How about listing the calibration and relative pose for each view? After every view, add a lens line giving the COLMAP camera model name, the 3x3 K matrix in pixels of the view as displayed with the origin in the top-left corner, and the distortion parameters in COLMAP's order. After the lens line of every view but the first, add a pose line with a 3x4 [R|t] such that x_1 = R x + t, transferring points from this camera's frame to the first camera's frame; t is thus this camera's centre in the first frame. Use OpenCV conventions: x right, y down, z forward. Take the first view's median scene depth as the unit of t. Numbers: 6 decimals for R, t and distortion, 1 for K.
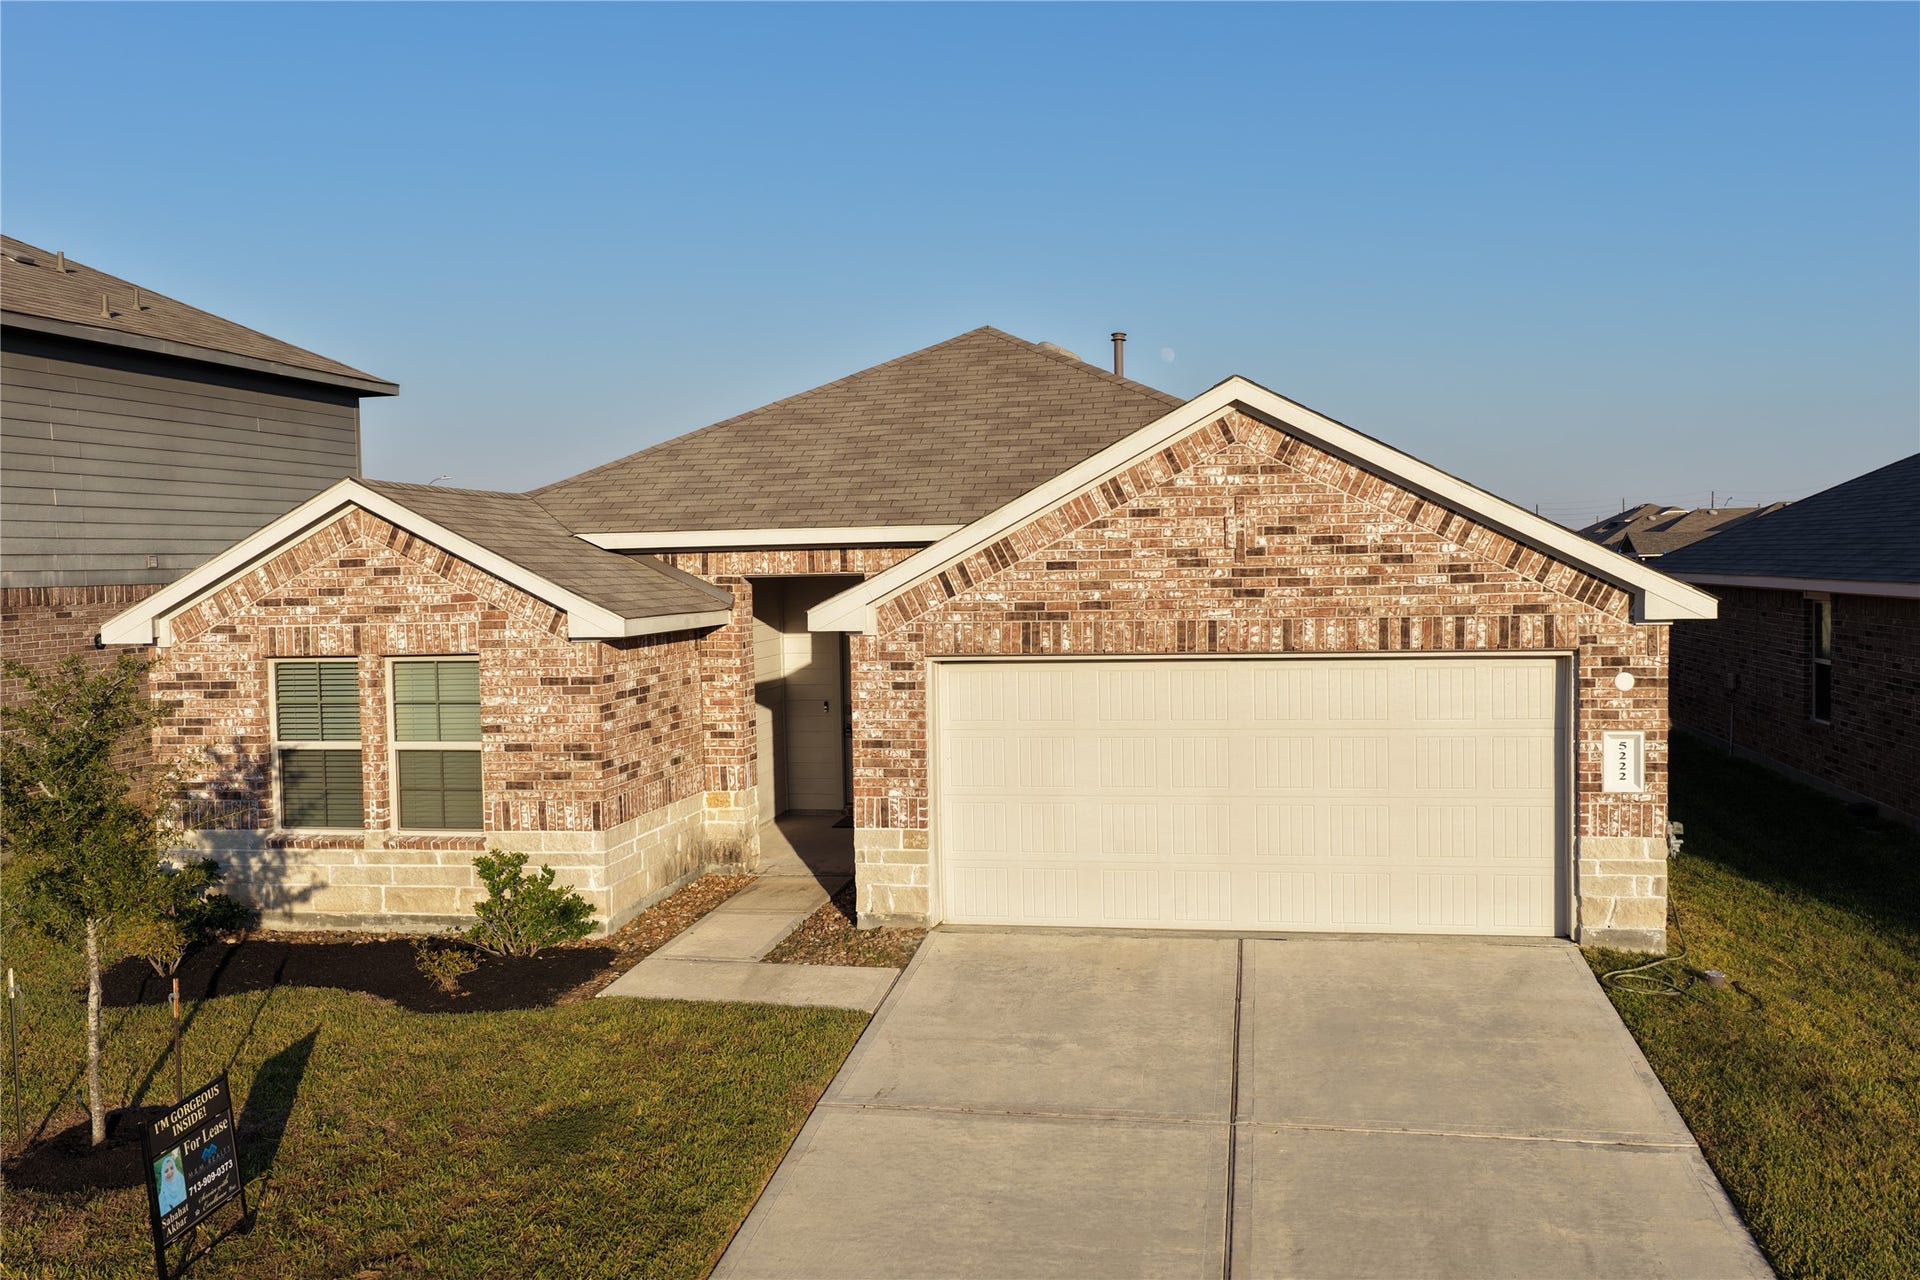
lens RADIAL K [[1578.3, 0, 972.5], [0, 1578.3, 636.5], [0, 0, 1]] dist [-0.010978, 0.020481]
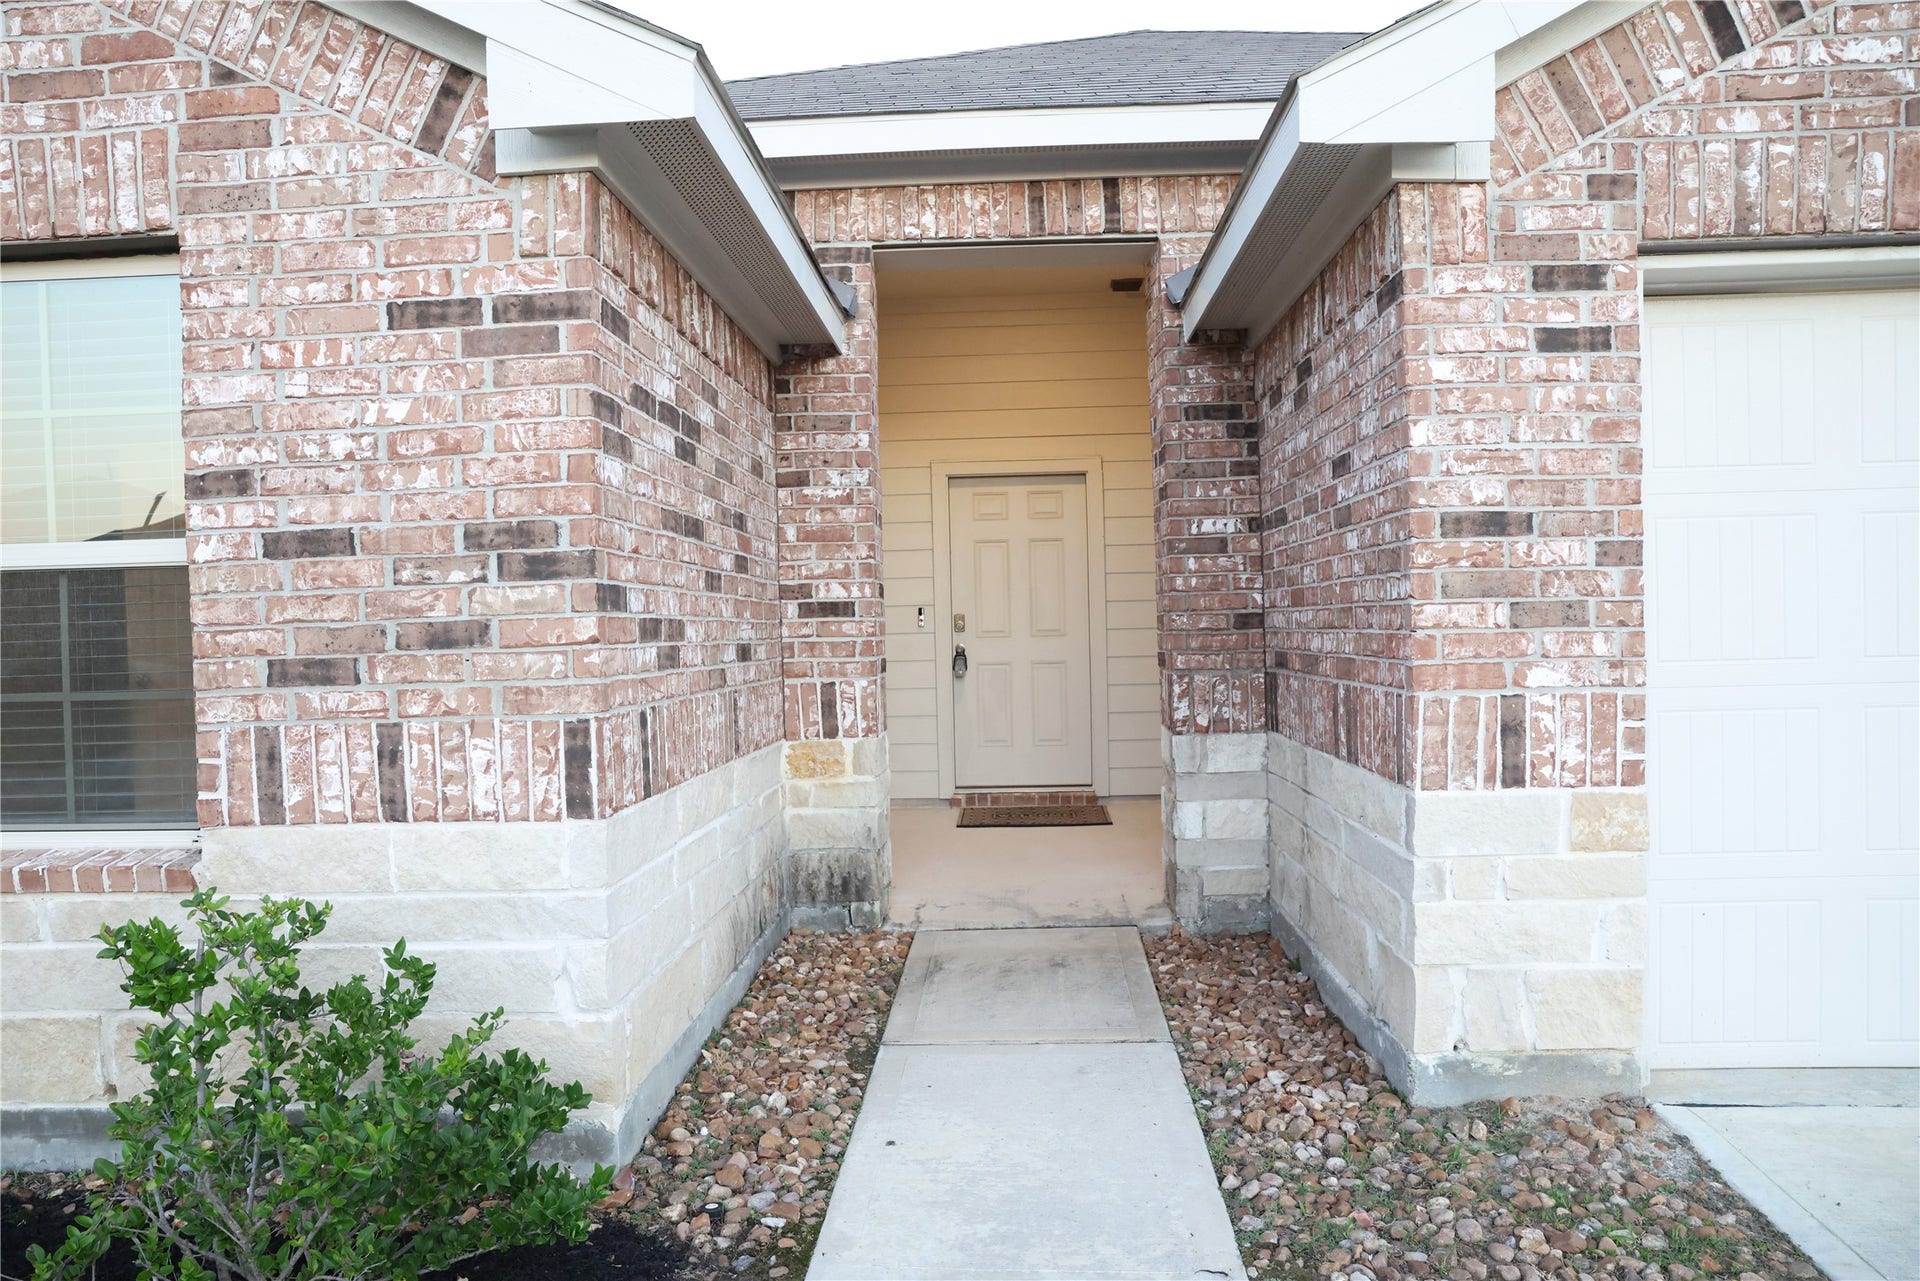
lens RADIAL K [[1318.0, 0, 942.5], [0, 1318.0, 657.9], [0, 0, 1]] dist [-0.072749, 0.043367]
pose [[0.992987, -0.006526, 0.118043, -0.198966], [0.009481, 0.999655, -0.024487, 0.099616], [-0.117843, 0.025434, 0.992706, 0.745944]]
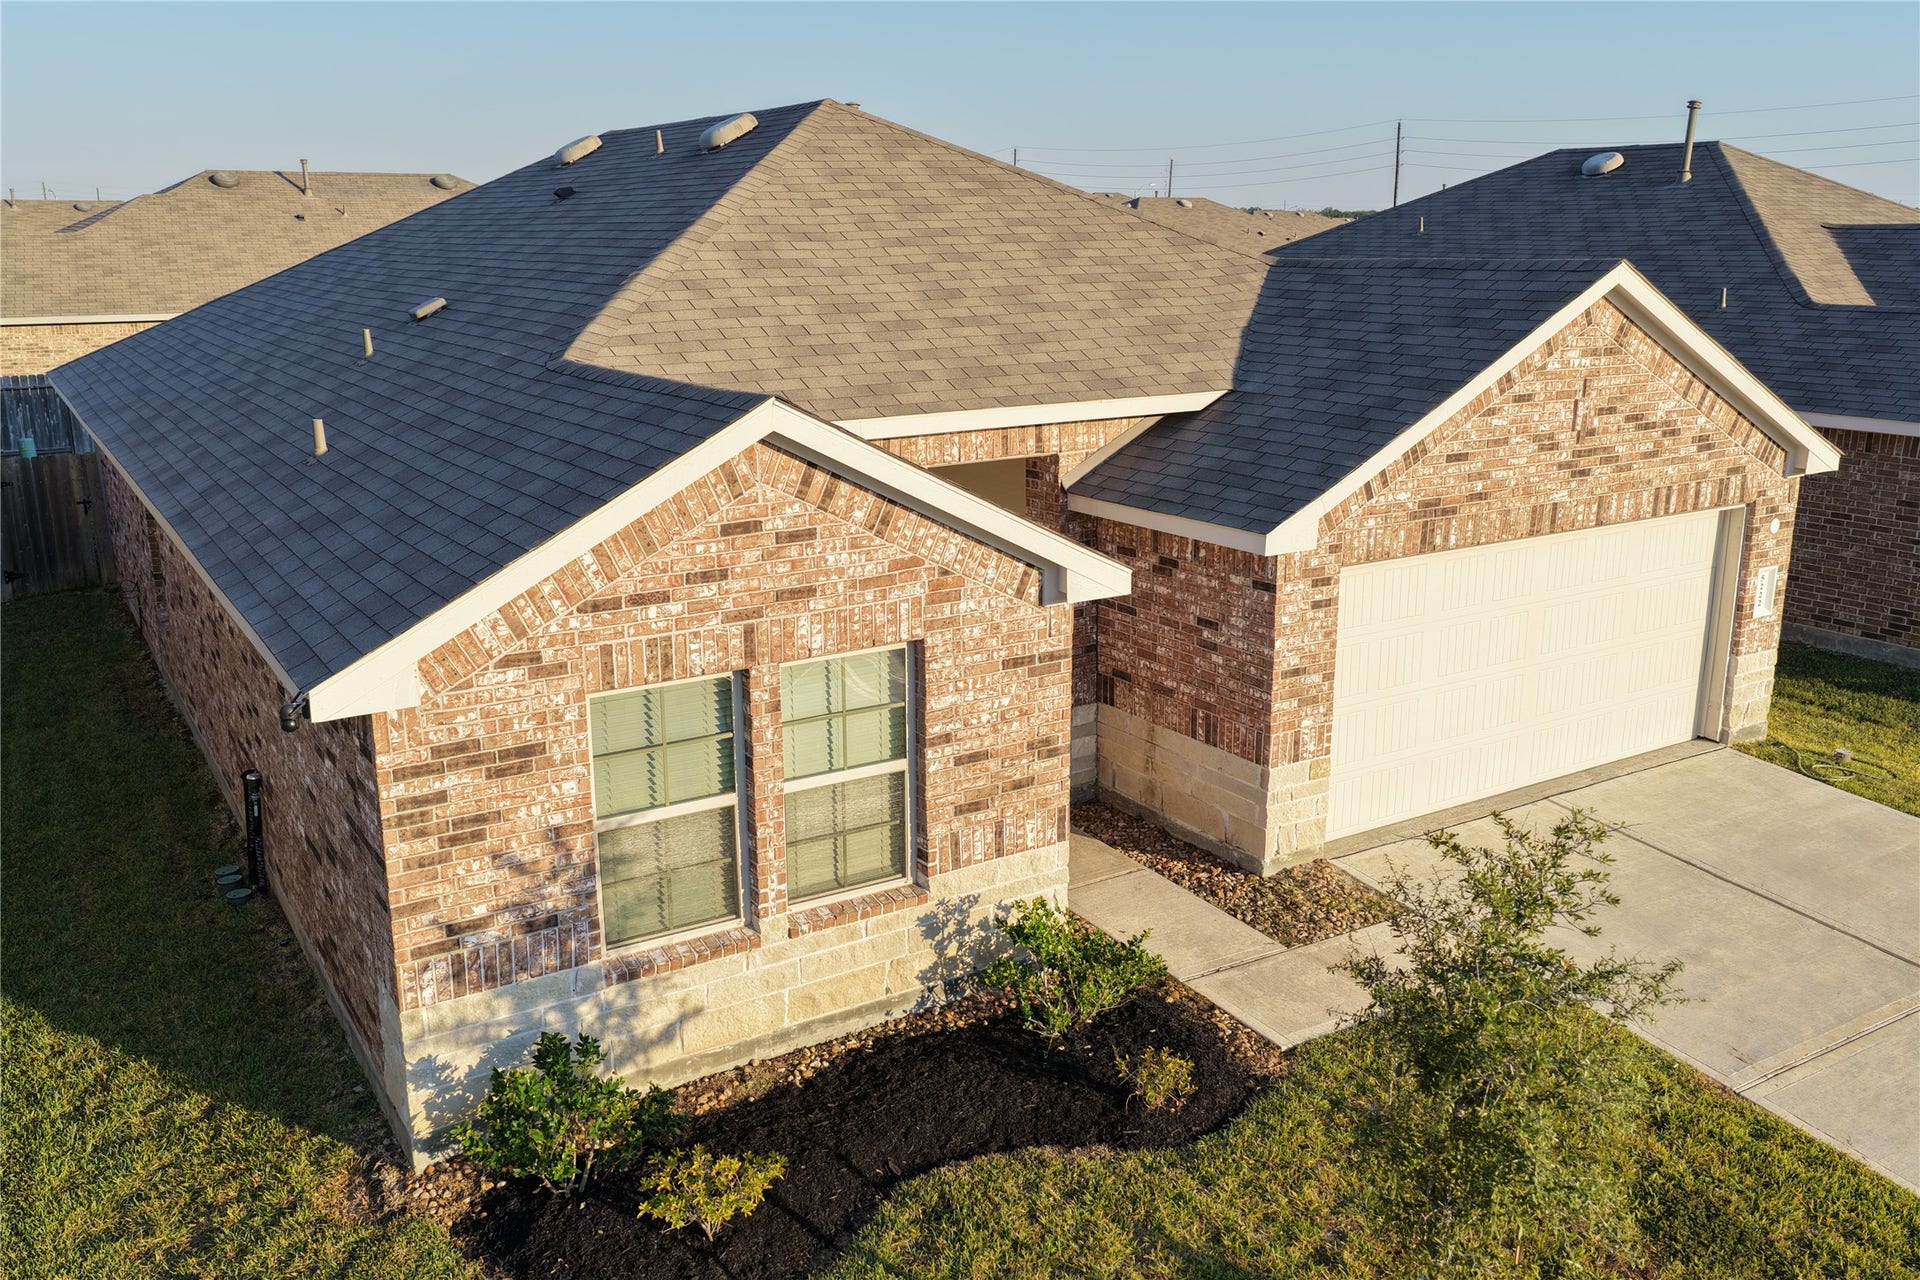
lens RADIAL K [[1578.3, 0, 962.6], [0, 1578.3, 652.6], [0, 0, 1]] dist [-0.010978, 0.020481]
pose [[0.741108, -0.159268, 0.652221, -0.761654], [0.022678, 0.976839, 0.212770, -0.132643], [-0.671002, -0.142895, 0.727556, 0.481499]]
